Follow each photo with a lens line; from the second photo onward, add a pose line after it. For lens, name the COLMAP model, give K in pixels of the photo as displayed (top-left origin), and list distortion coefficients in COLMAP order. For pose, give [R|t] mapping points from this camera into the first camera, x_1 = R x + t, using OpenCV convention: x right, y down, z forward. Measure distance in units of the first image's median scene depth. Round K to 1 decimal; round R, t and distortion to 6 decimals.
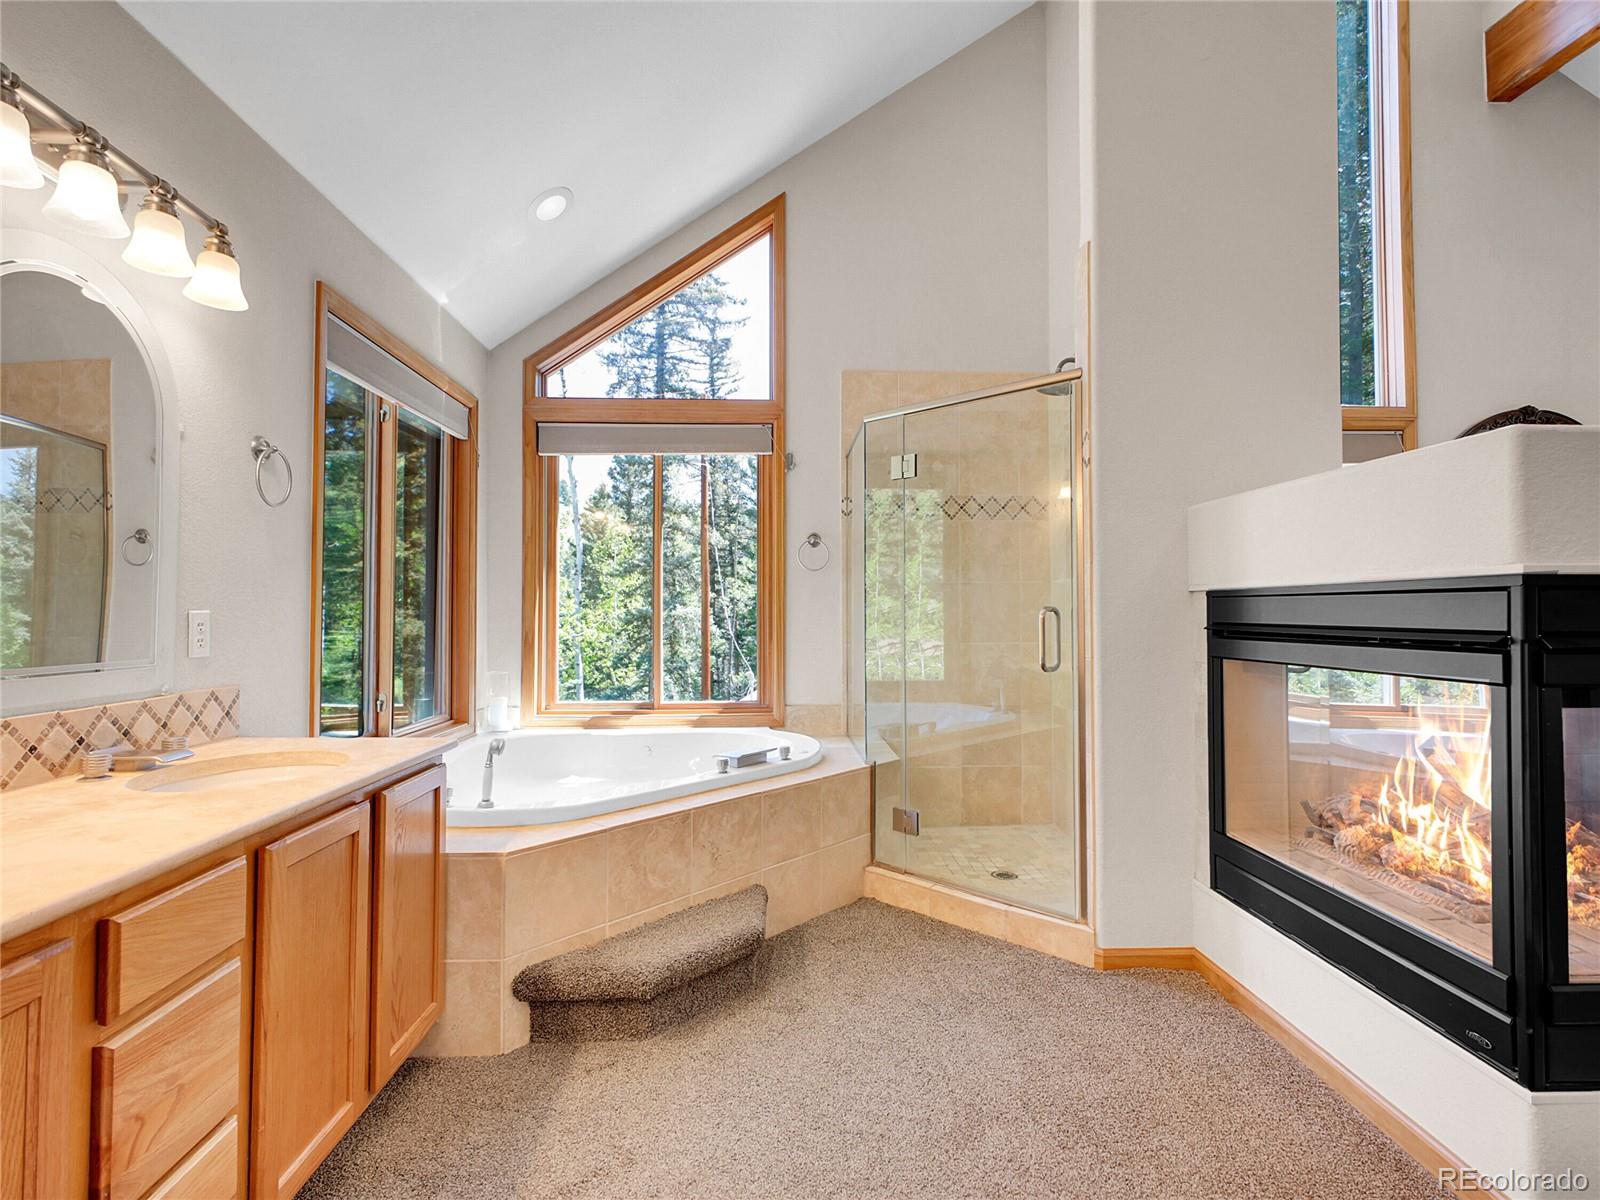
lens RADIAL K [[779.9, 0, 800.6], [0, 779.9, 592.2], [0, 0, 1]] dist [0.003177, -0.000530]
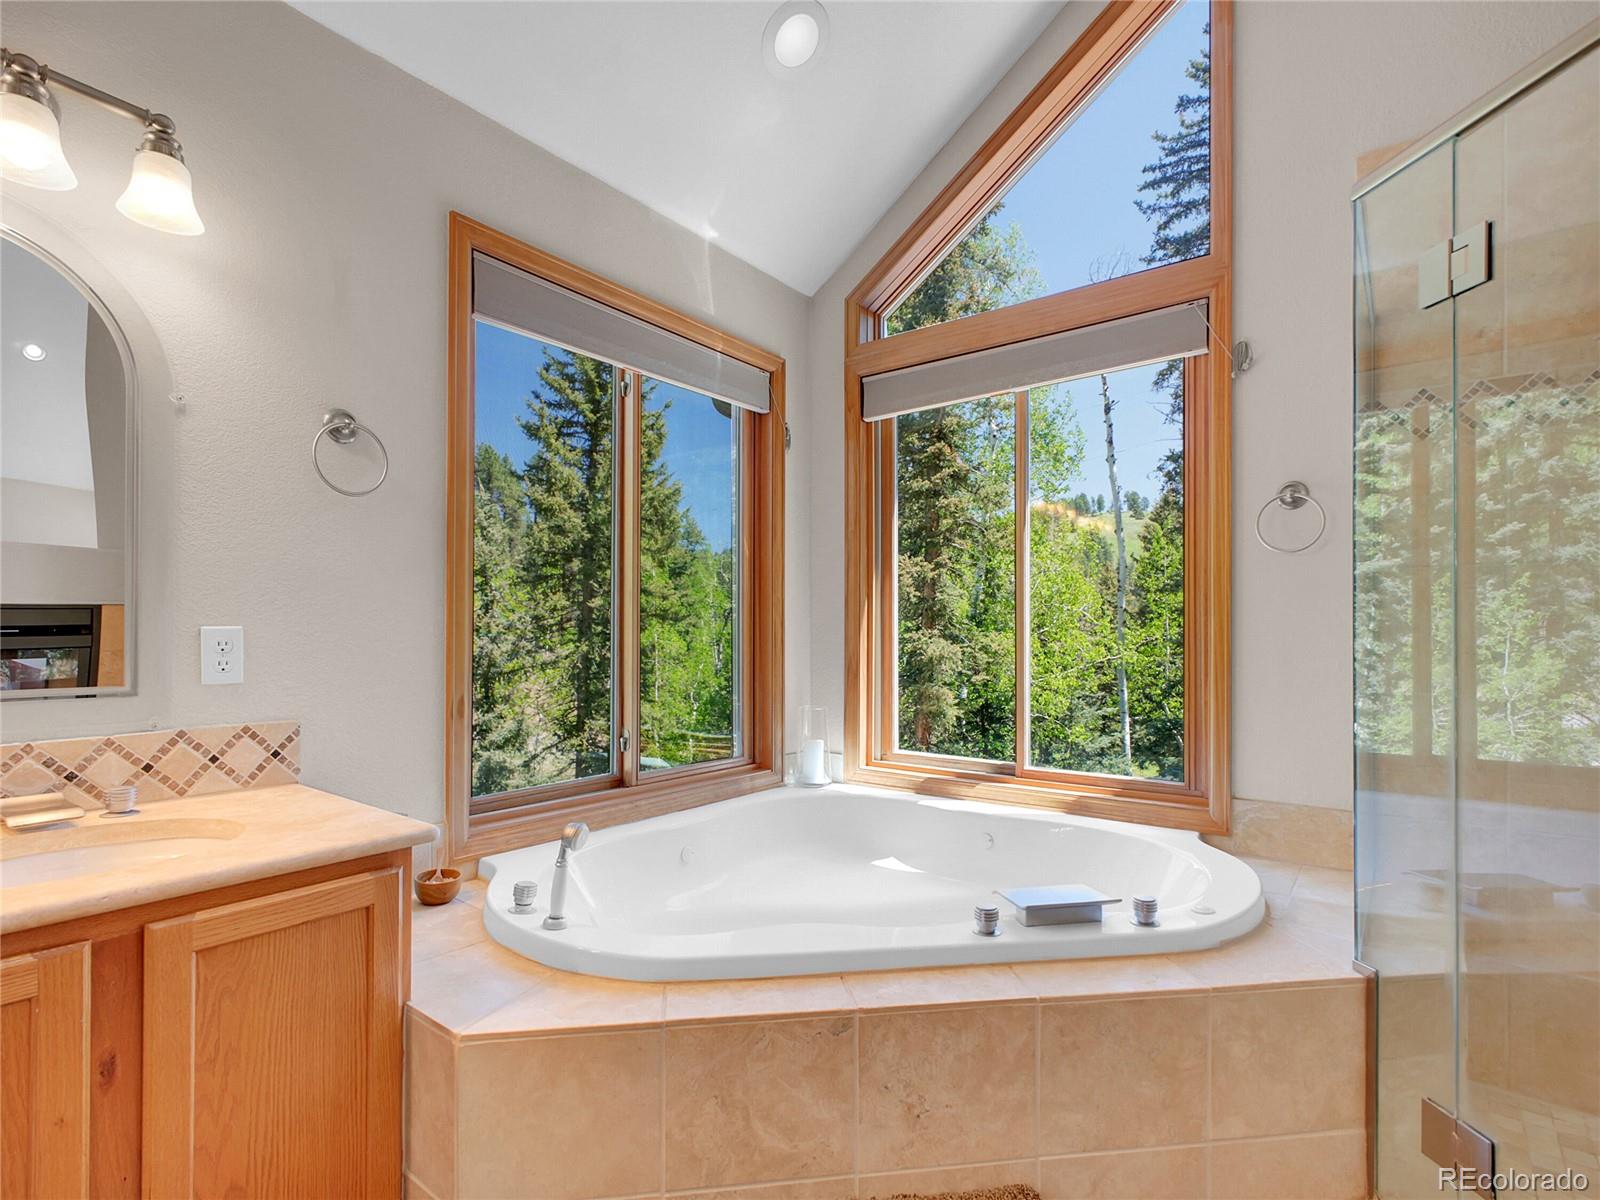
lens RADIAL K [[796.6, 0, 800.8], [0, 796.6, 630.7], [0, 0, 1]] dist [0.003567, 0.000977]
pose [[0.769340, -0.000076, -0.638840, 0.132023], [0.014690, 0.999738, 0.017572, 0.013713], [0.638671, -0.022903, 0.769139, 0.453251]]
